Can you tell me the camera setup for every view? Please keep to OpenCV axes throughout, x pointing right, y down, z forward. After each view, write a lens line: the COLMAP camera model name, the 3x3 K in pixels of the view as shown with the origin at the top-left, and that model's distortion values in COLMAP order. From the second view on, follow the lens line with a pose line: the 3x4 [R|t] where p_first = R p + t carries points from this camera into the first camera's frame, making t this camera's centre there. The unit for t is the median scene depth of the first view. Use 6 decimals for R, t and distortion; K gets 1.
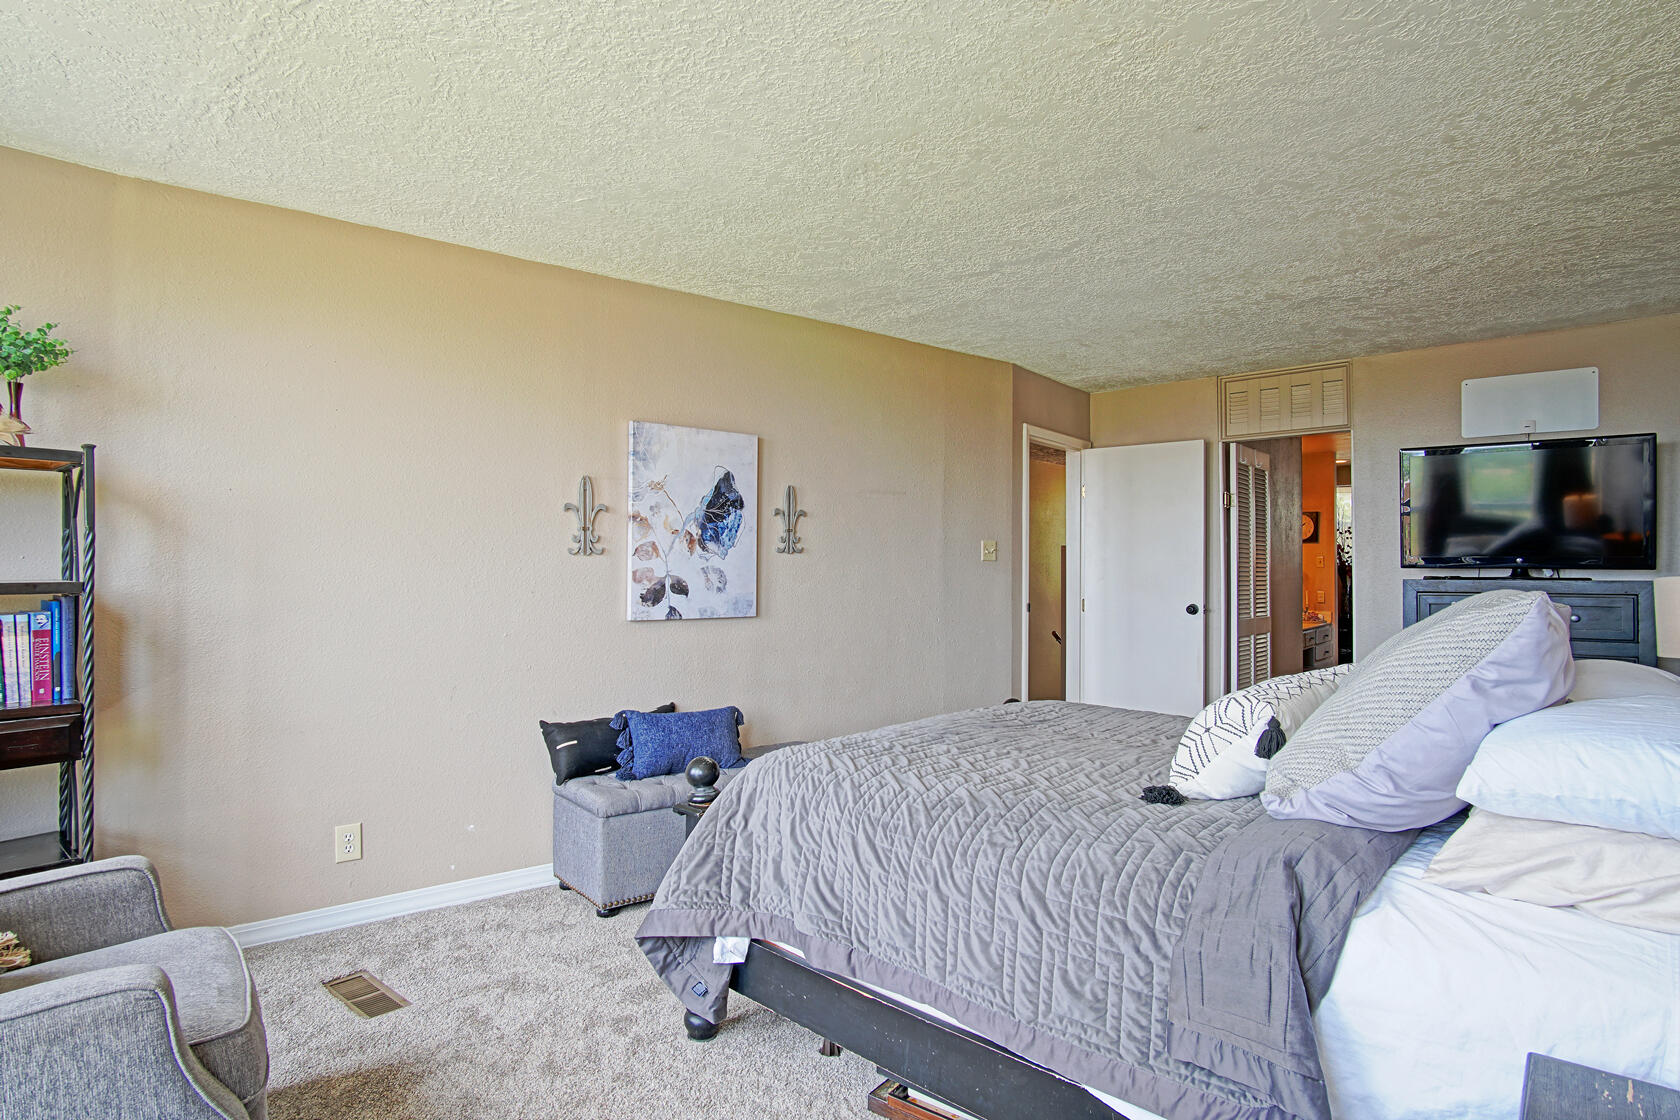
lens RADIAL K [[892.5, 0, 837.9], [0, 892.5, 559.4], [0, 0, 1]] dist [-0.027082, 0.002577]
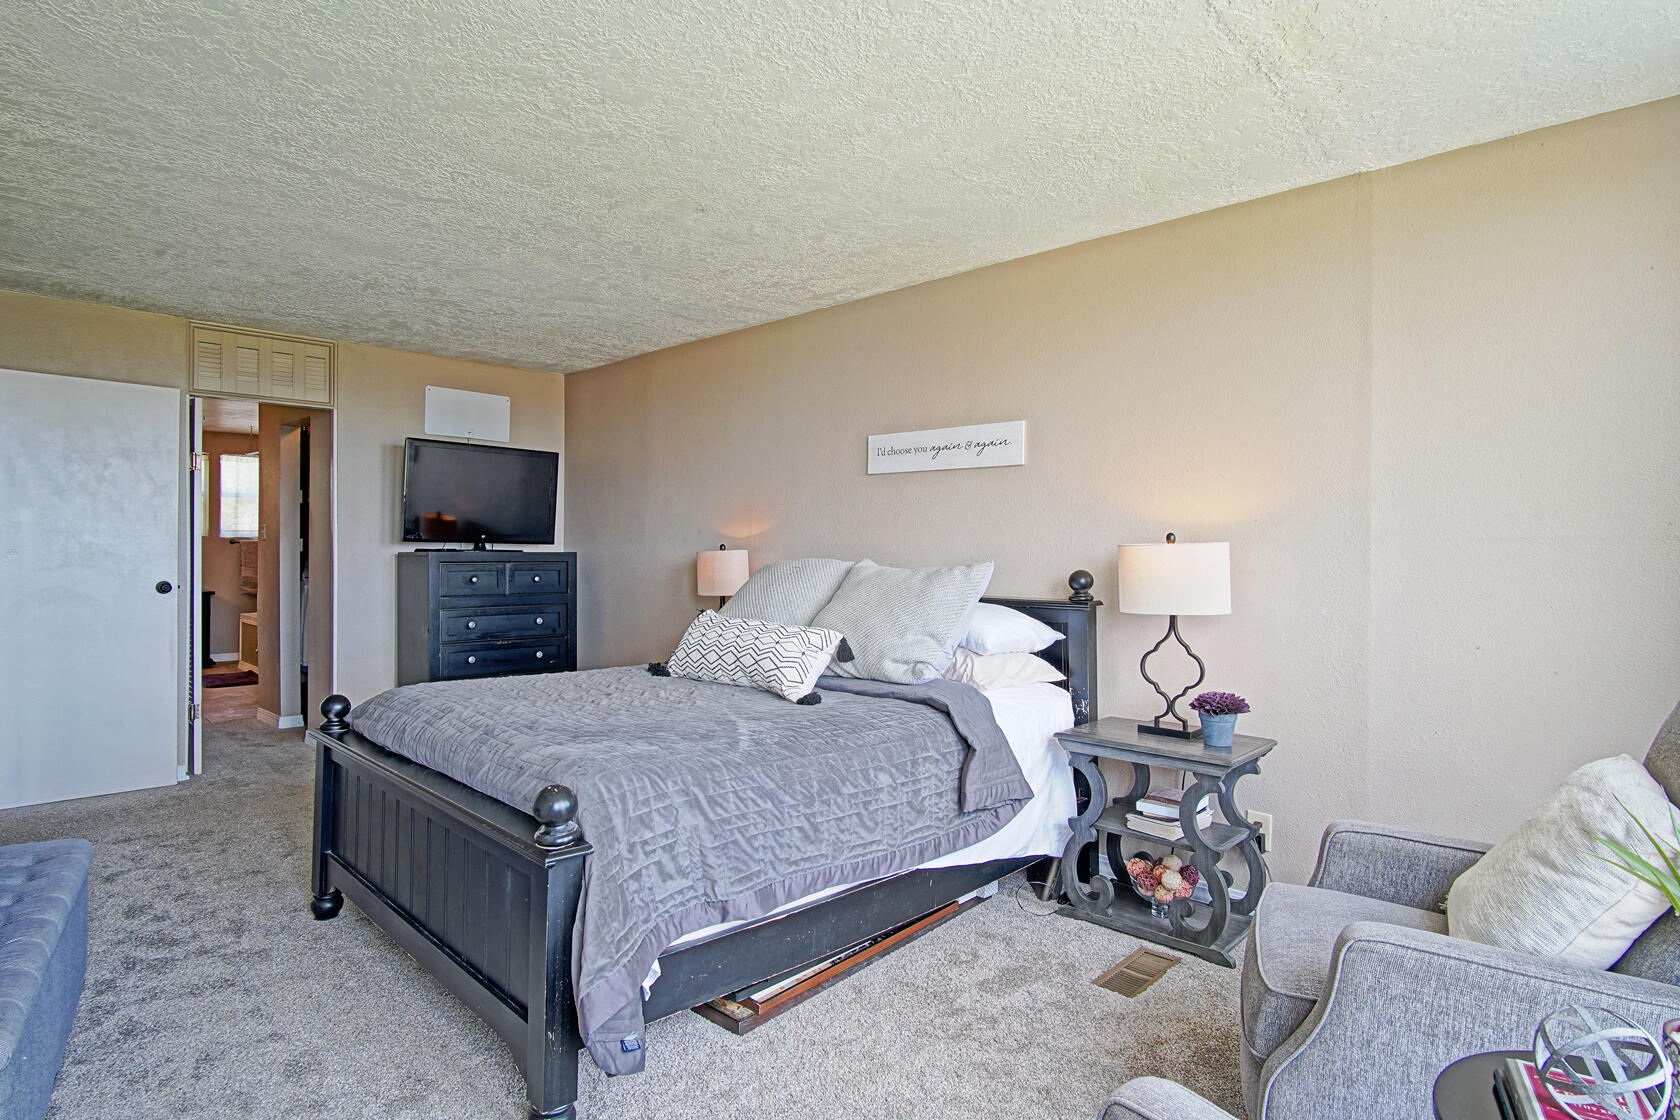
lens RADIAL K [[892.5, 0, 833.3], [0, 892.5, 555.3], [0, 0, 1]] dist [-0.027082, 0.002577]
pose [[0.065551, -0.008040, 0.997817, -0.504886], [-0.022789, 0.999695, 0.009553, 0.004033], [-0.997589, -0.023365, 0.065348, 0.397848]]
